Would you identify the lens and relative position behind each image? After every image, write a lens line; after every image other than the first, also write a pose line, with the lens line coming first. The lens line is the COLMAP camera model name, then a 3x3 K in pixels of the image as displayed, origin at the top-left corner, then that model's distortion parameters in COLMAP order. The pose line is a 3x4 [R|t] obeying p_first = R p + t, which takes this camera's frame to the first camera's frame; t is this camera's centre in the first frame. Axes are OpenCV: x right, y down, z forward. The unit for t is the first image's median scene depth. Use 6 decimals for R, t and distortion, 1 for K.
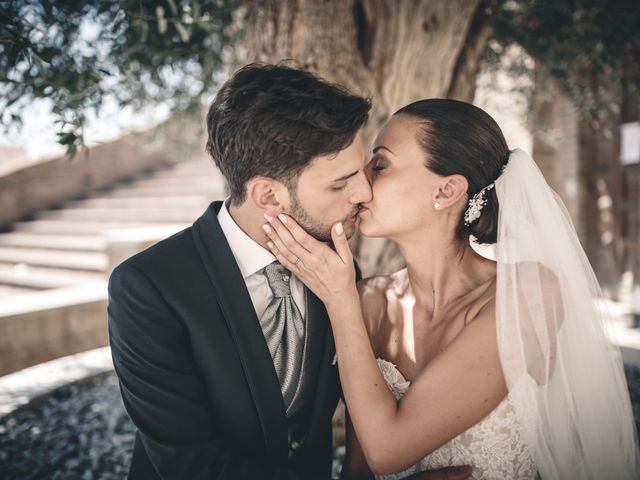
lens RADIAL K [[1134.0, 0, 320.0], [0, 1134.0, 240.0], [0, 0, 1]] dist [0.000507, -0.003218]
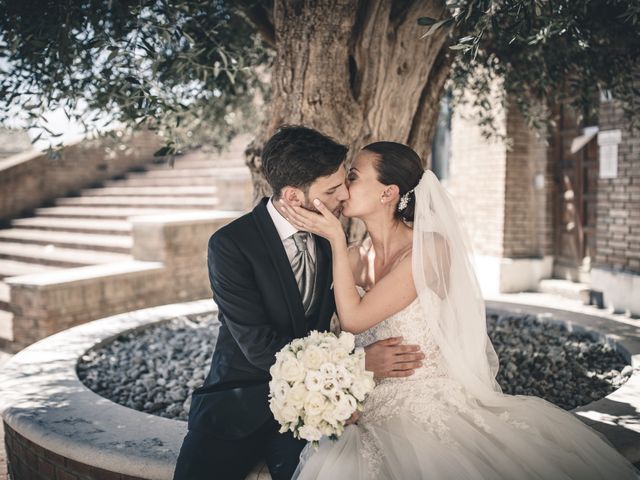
lens RADIAL K [[1134.0, 0, 320.0], [0, 1134.0, 240.0], [0, 0, 1]] dist [0.000507, -0.003218]
pose [[0.999933, 0.011392, 0.002087, -0.005585], [-0.011416, 0.999861, 0.012188, 0.005498], [-0.001948, -0.012211, 0.999924, -0.441899]]
